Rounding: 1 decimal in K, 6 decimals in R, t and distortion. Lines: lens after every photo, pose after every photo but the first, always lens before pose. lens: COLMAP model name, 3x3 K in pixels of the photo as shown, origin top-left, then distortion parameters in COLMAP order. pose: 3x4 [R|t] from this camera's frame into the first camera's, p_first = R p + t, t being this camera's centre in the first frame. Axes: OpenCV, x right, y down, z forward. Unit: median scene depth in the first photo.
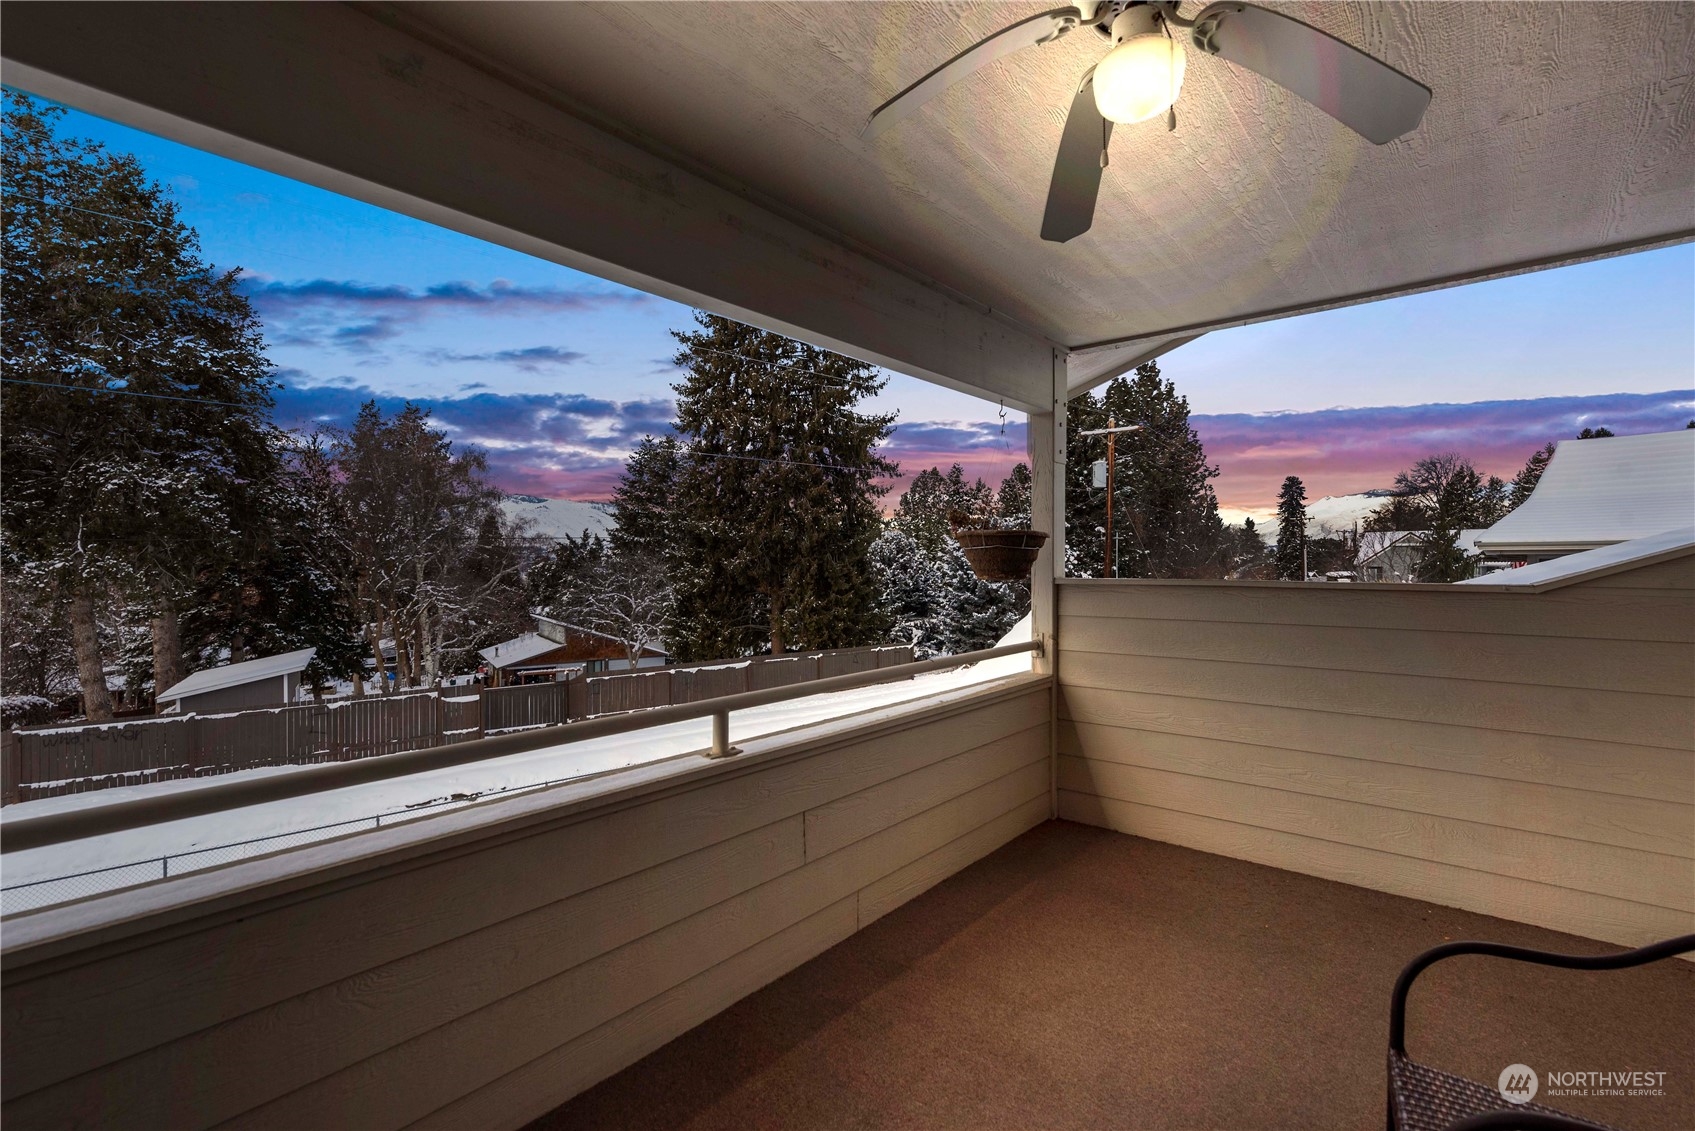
lens RADIAL K [[747.7, 0, 860.1], [0, 747.7, 562.1], [0, 0, 1]] dist [0.006359, -0.001473]
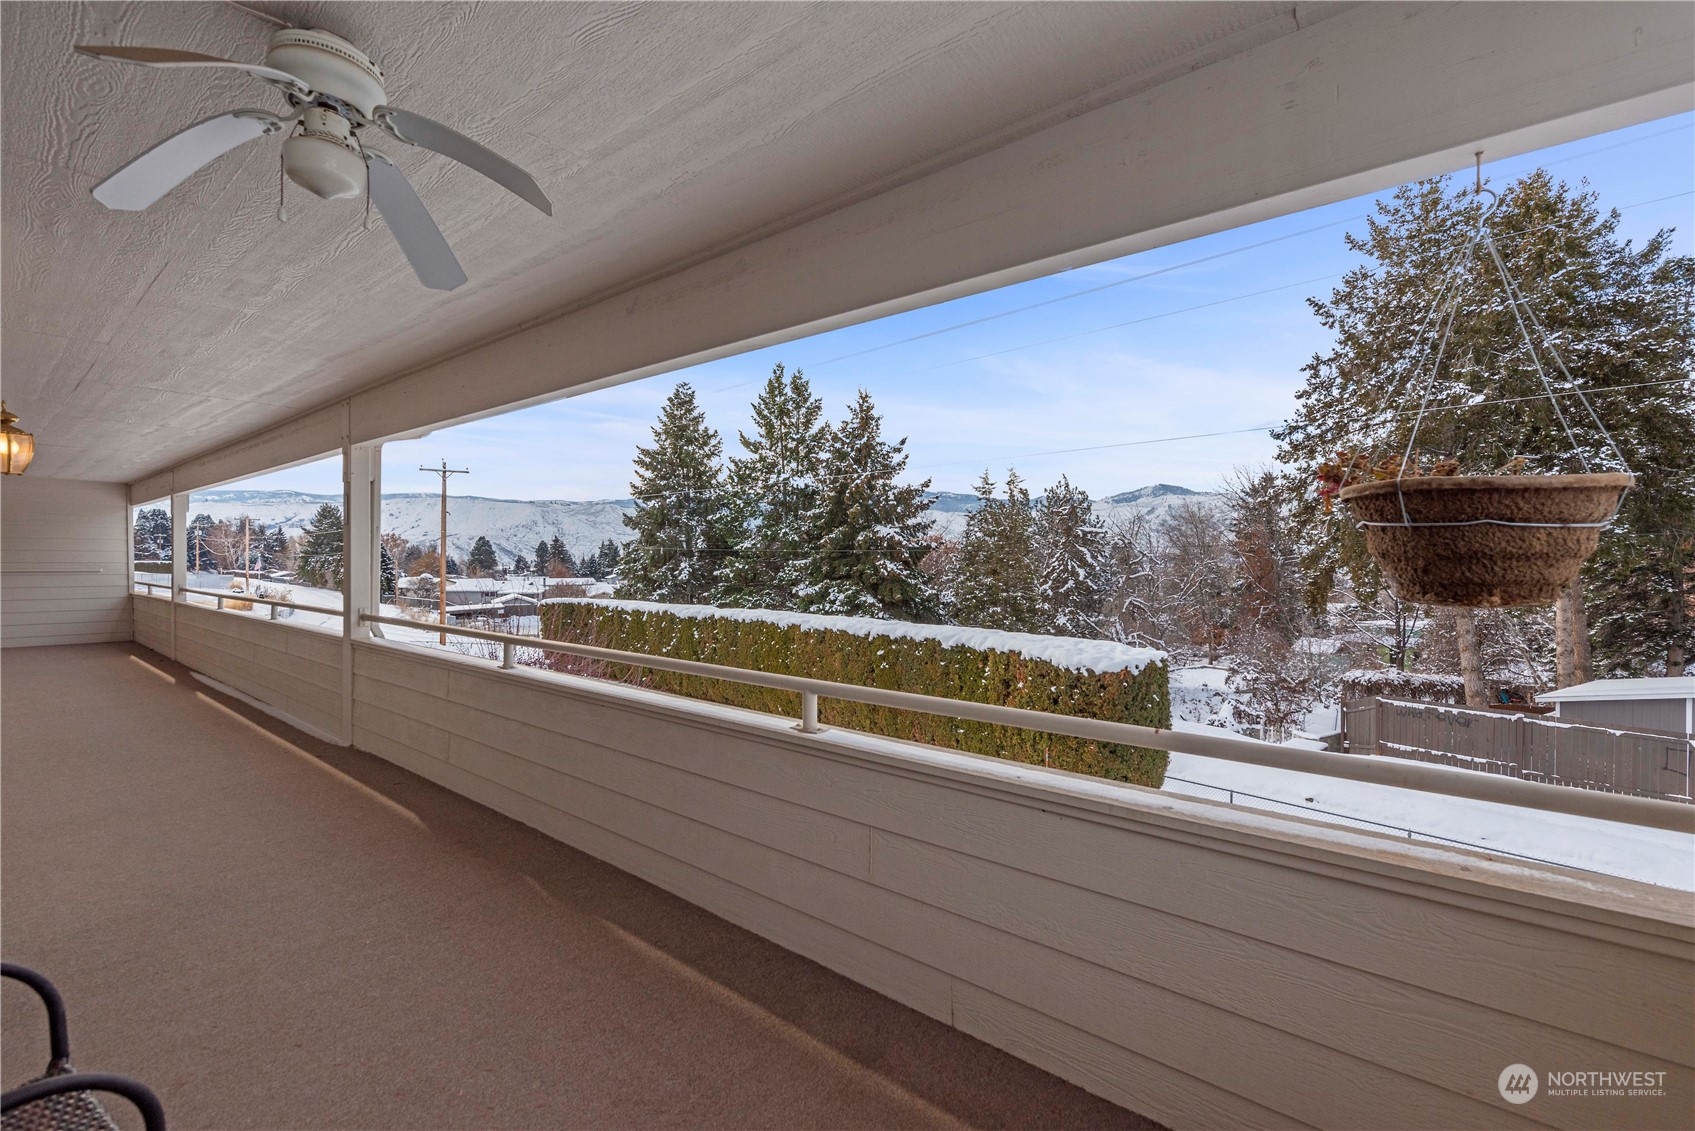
lens RADIAL K [[747.7, 0, 855.0], [0, 747.7, 555.4], [0, 0, 1]] dist [0.006359, -0.001473]
pose [[0.004831, -0.006256, -0.999969, 0.052260], [-0.006331, 0.999960, -0.006287, 0.000656], [0.999968, 0.006361, 0.004791, 0.051732]]
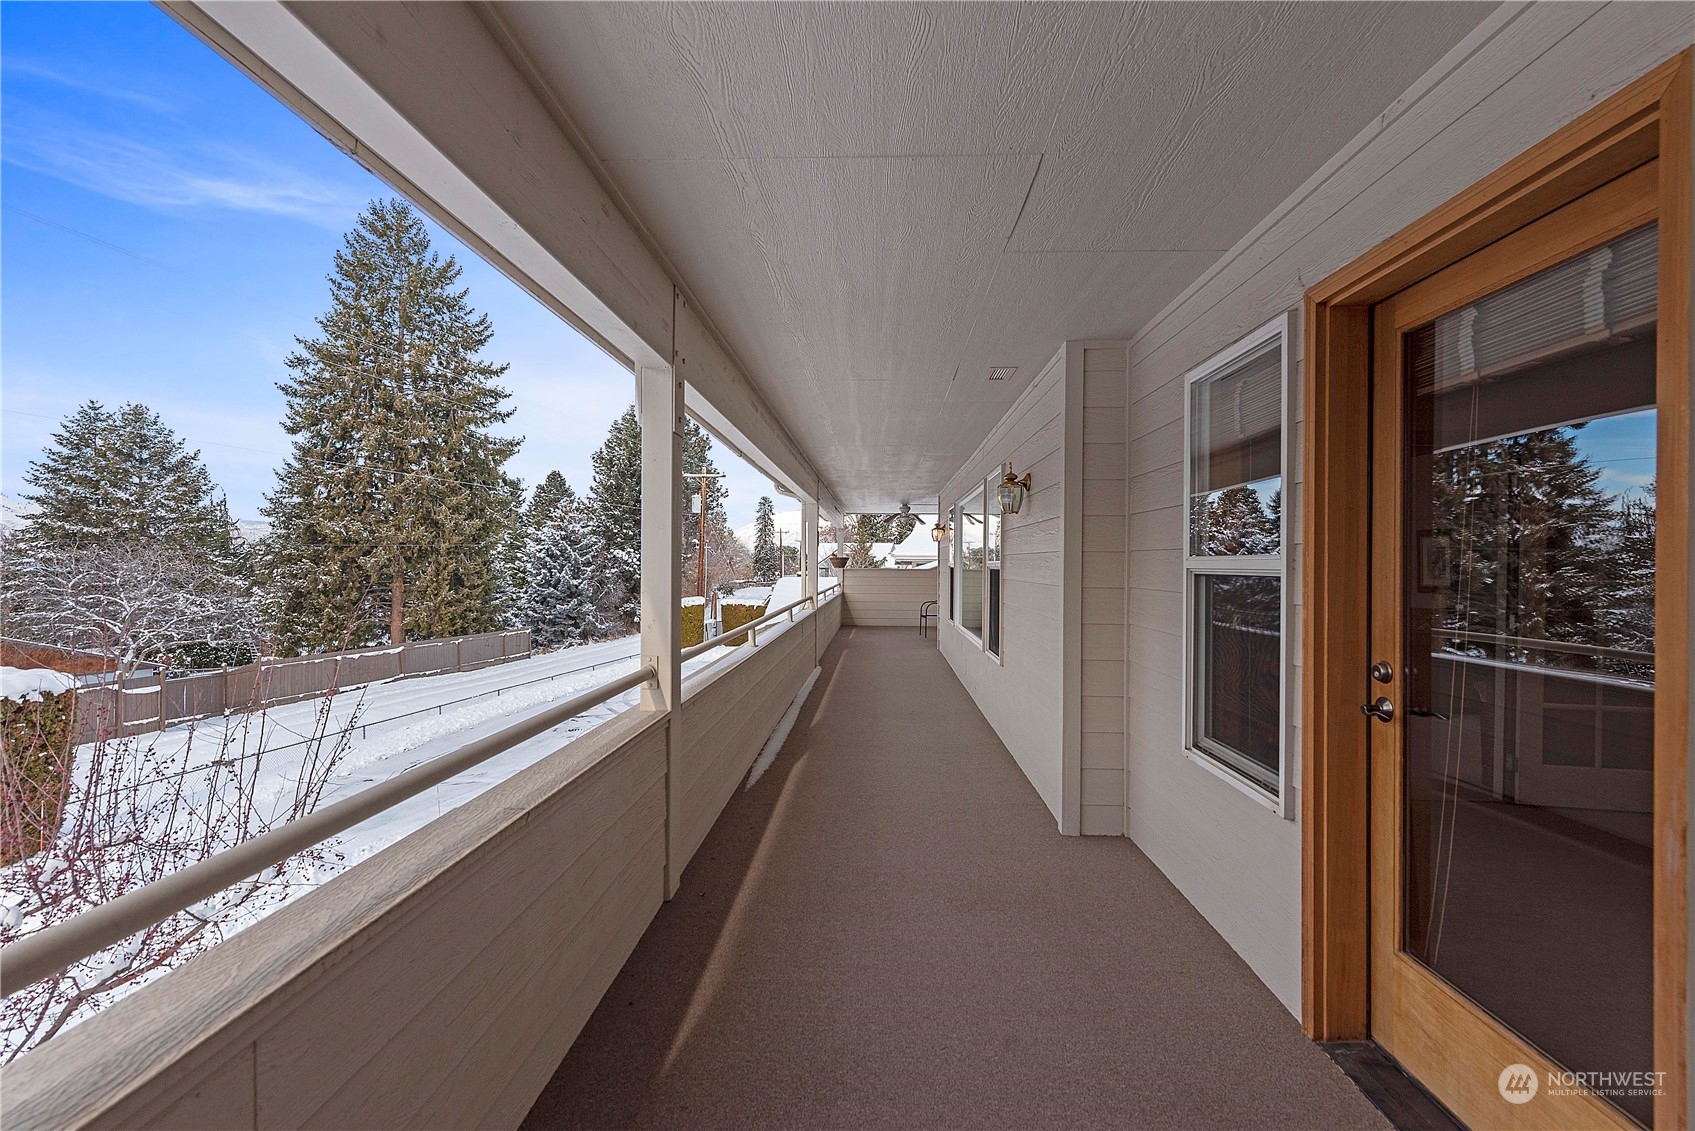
lens RADIAL K [[747.7, 0, 851.2], [0, 747.7, 566.9], [0, 0, 1]] dist [0.006359, -0.001473]
pose [[0.791089, 0.004732, 0.611683, -0.282229], [-0.007942, 0.999965, 0.002536, 0.001206], [-0.611650, -0.006864, 0.791099, -0.302336]]
